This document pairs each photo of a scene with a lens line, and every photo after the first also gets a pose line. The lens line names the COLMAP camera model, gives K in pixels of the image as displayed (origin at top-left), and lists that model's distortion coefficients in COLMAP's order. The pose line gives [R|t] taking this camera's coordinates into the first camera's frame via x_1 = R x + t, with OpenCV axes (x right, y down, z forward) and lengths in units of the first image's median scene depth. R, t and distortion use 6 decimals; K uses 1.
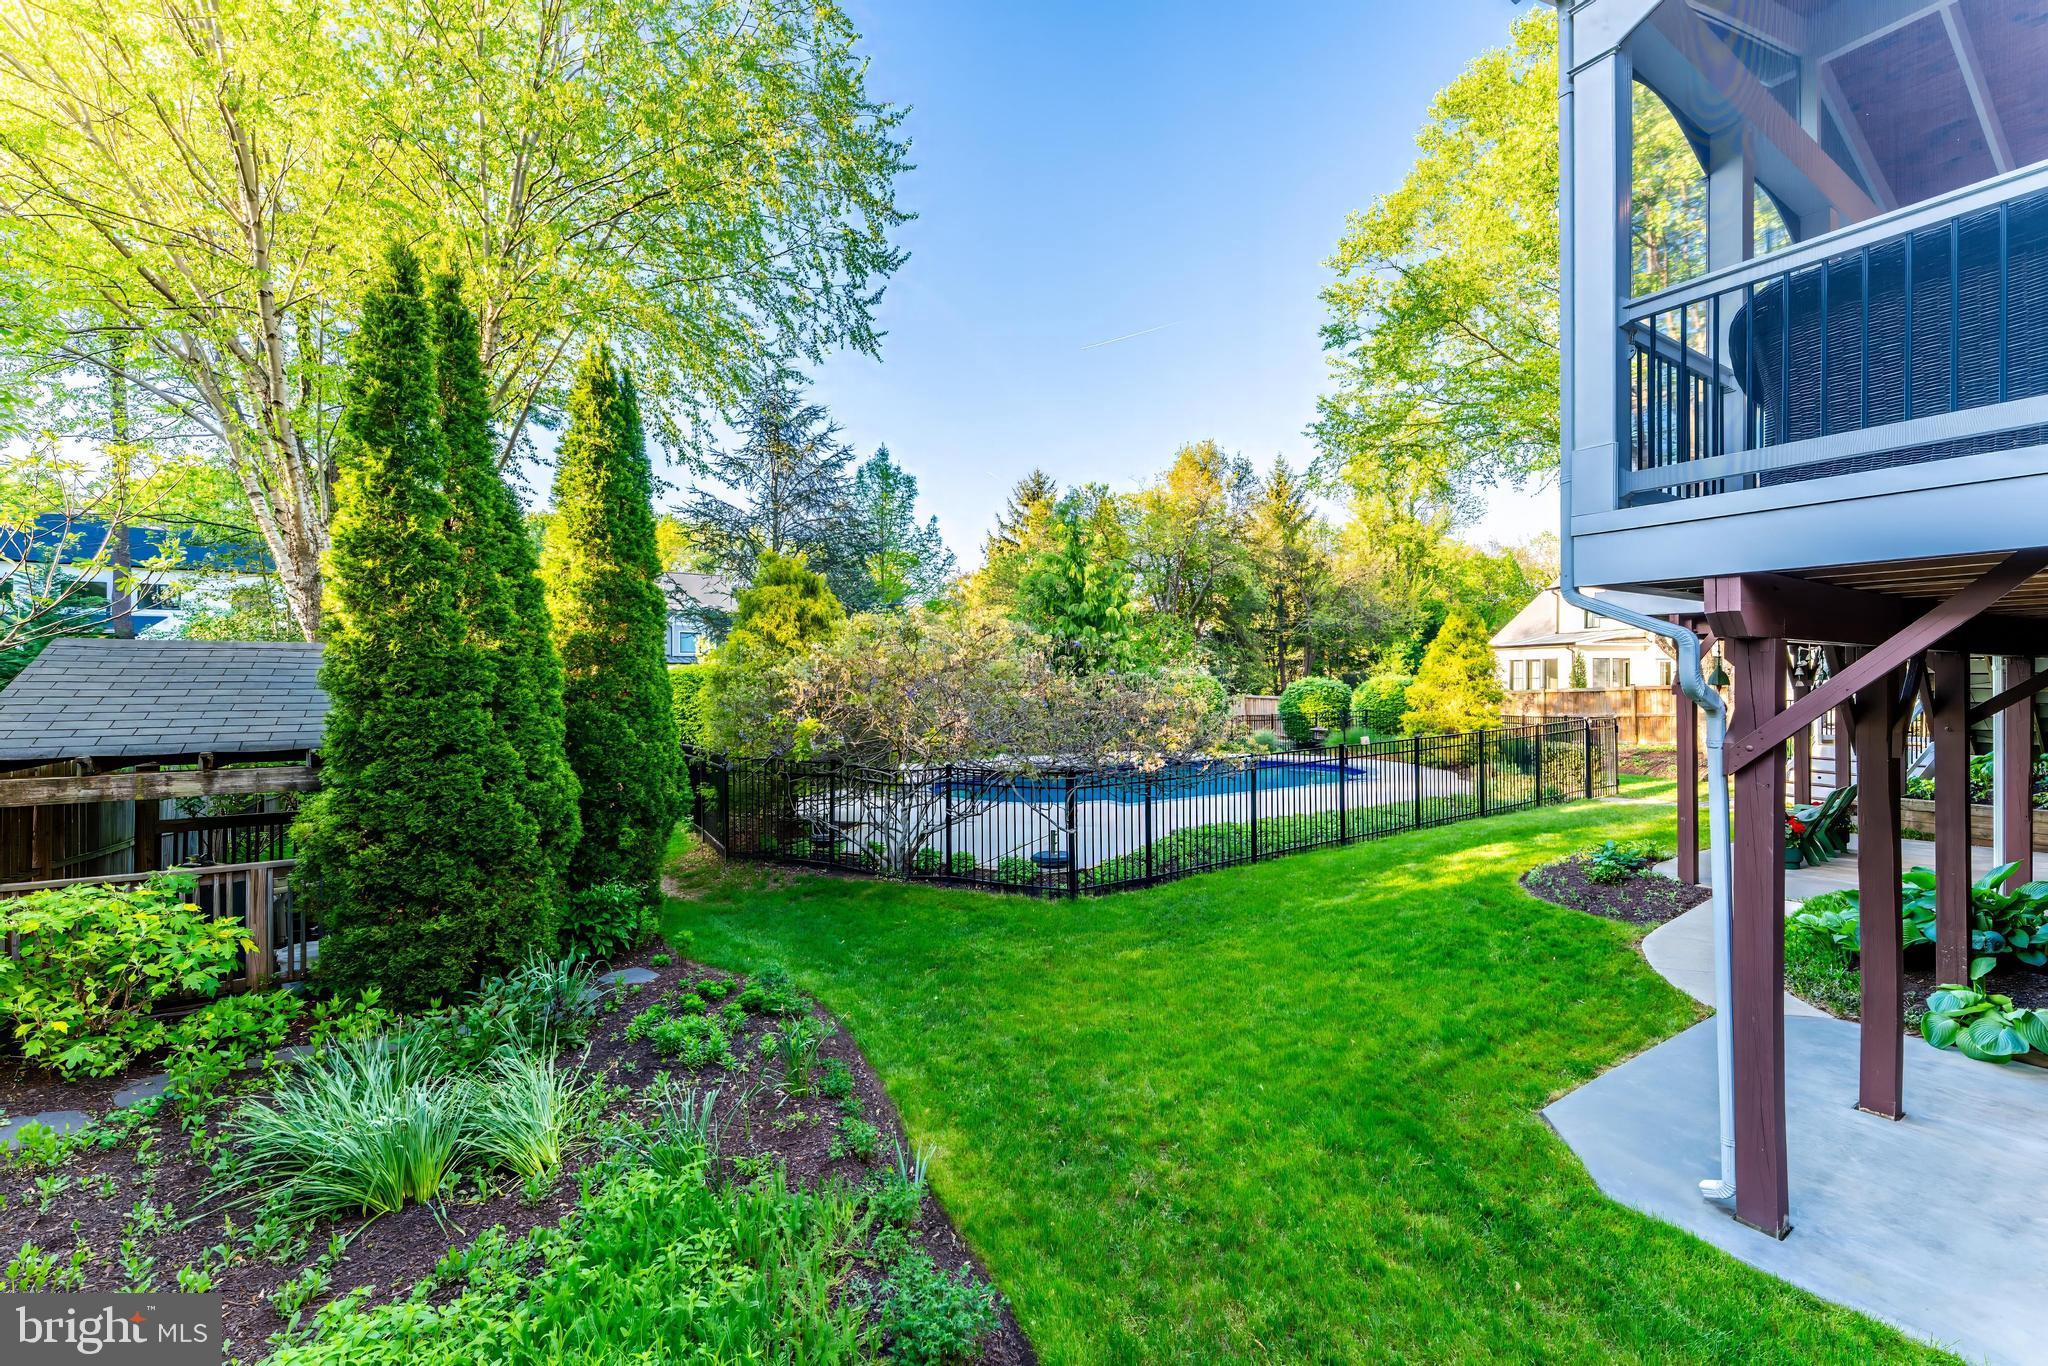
lens RADIAL K [[838.2, 0, 1033.3], [0, 838.2, 684.8], [0, 0, 1]] dist [-0.003396, 0.000567]
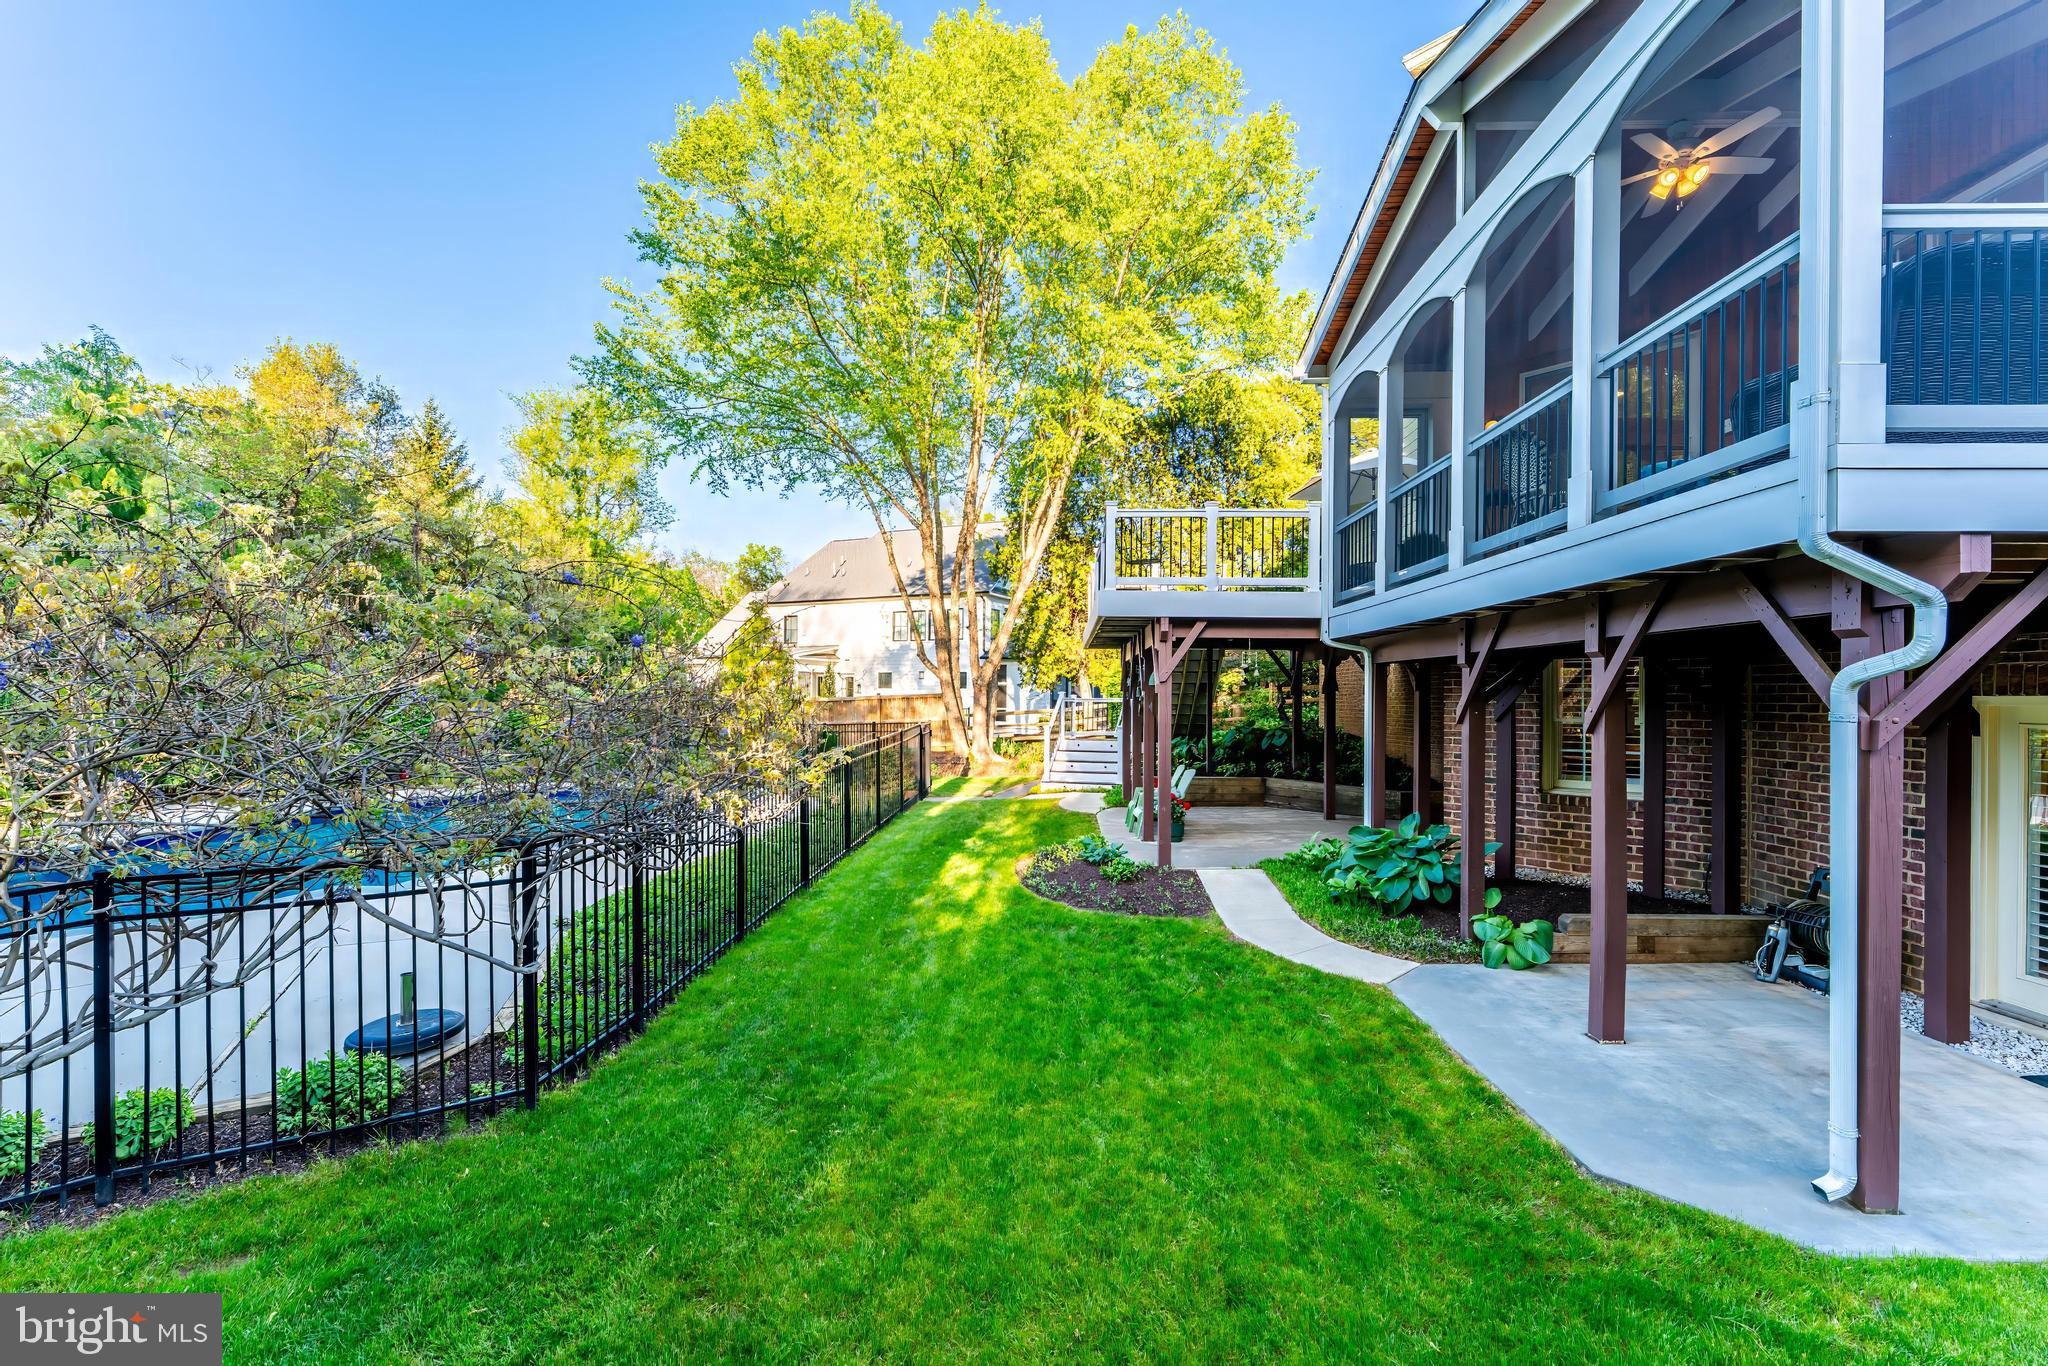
lens RADIAL K [[838.2, 0, 1021.7], [0, 838.2, 704.2], [0, 0, 1]] dist [-0.003396, 0.000567]
pose [[0.555880, -0.000809, 0.831262, -0.181544], [-0.002225, 0.999994, 0.002461, 0.019954], [-0.831260, -0.003218, 0.555875, 0.461845]]
